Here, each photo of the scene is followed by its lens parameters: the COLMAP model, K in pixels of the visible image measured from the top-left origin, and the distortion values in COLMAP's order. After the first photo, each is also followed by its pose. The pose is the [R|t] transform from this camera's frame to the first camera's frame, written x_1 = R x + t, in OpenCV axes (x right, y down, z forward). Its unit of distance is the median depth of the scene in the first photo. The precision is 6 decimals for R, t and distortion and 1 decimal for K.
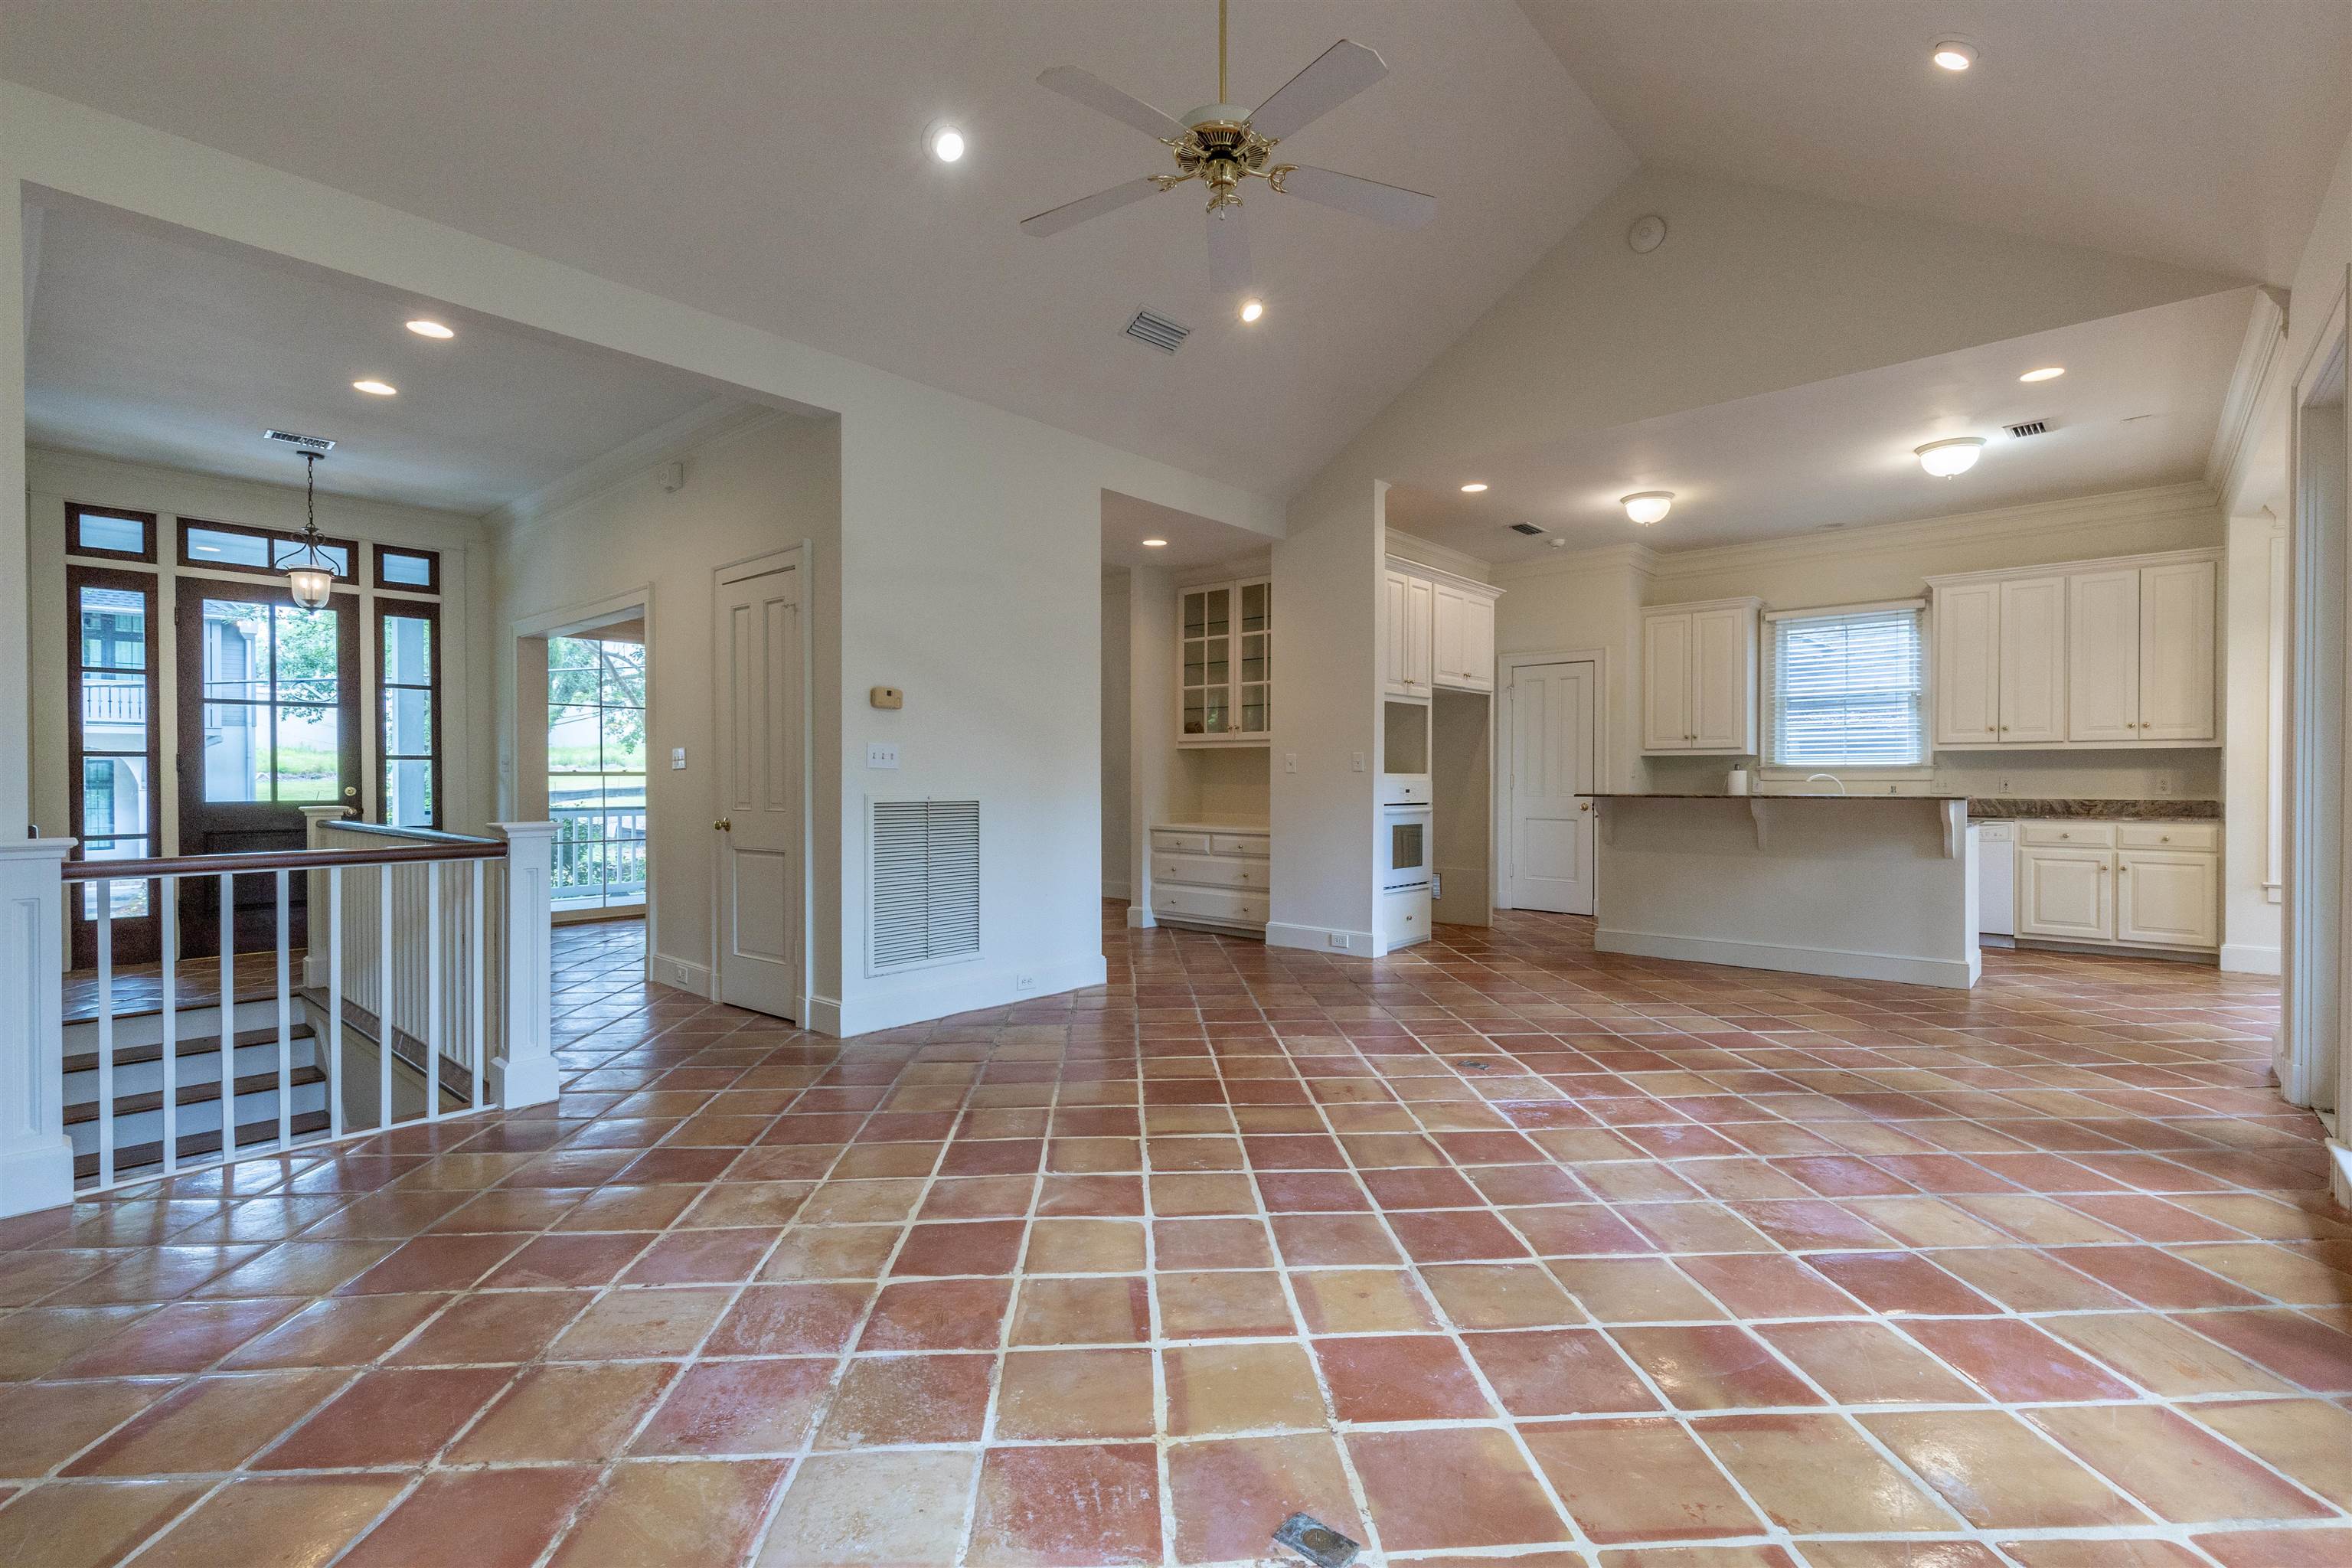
lens RADIAL K [[1055.7, 0, 1180.7], [0, 1055.7, 789.0], [0, 0, 1]] dist [0.004085, 0.000064]
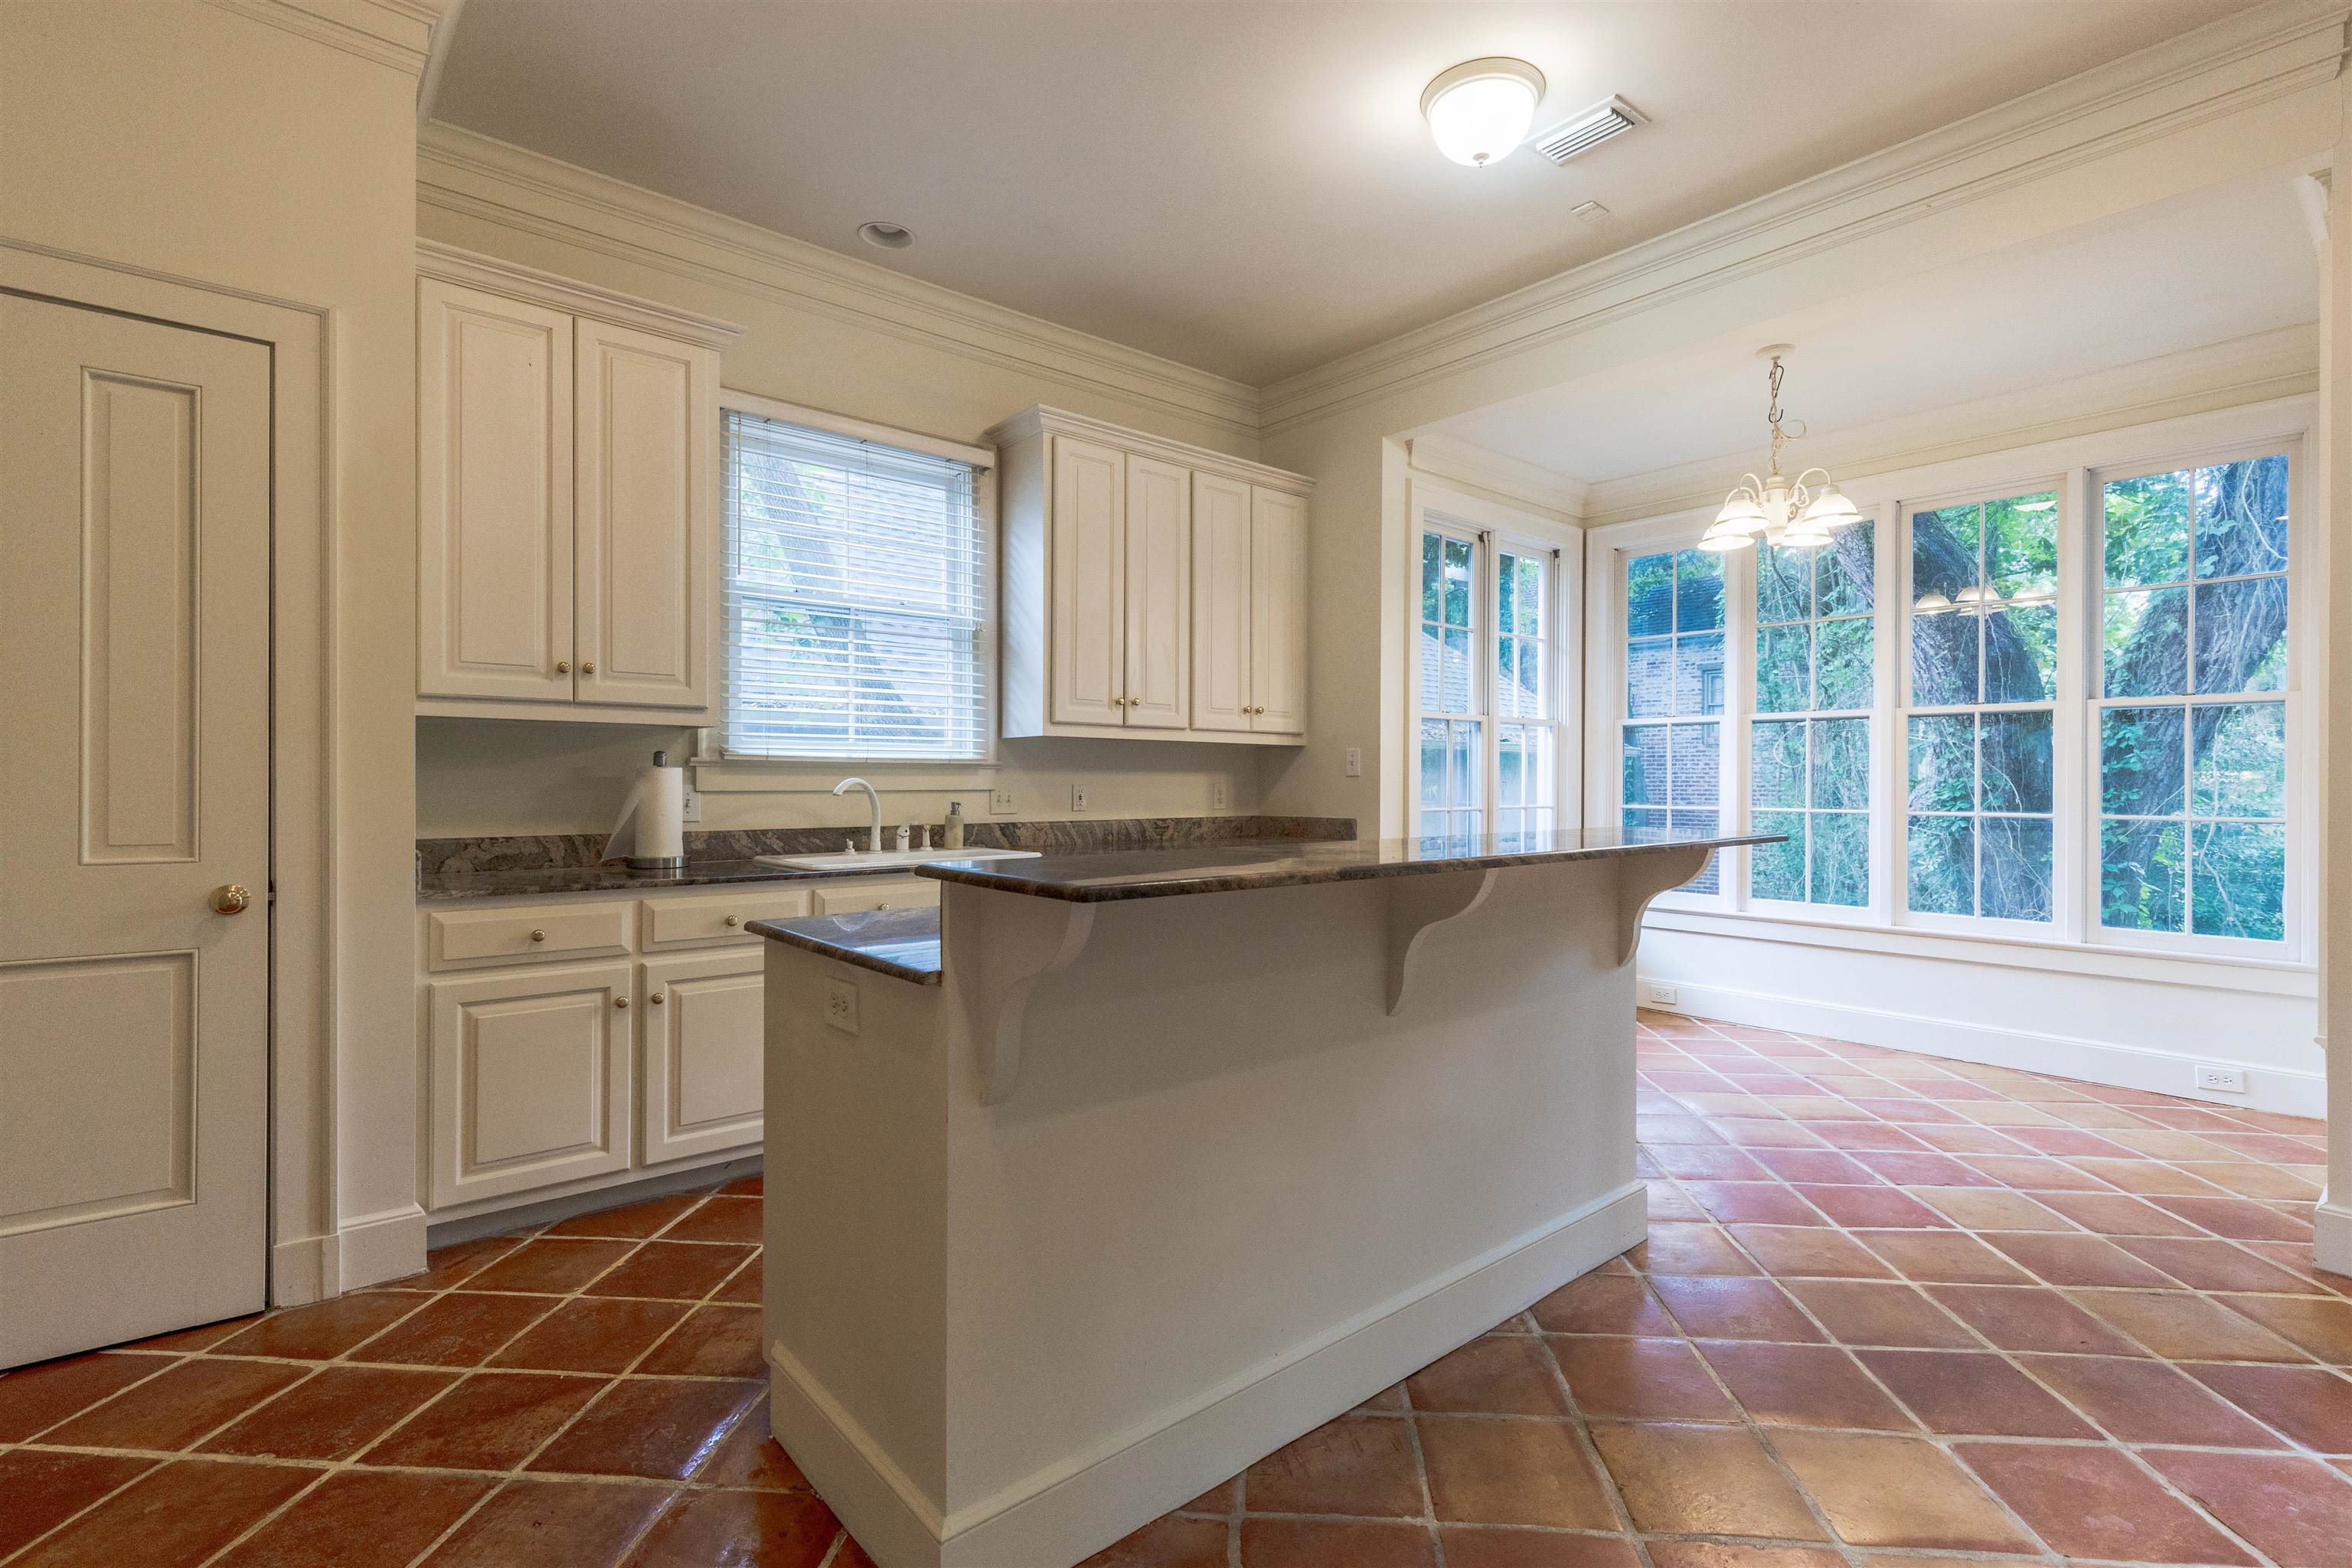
lens RADIAL K [[1072.5, 0, 1167.8], [0, 1072.5, 781.8], [0, 0, 1]] dist [0.000366, -0.000115]
pose [[0.144627, 0.000133, 0.989486, 0.204584], [0.007381, 0.999972, -0.001213, -0.013124], [-0.989459, 0.007479, 0.144622, 0.963085]]
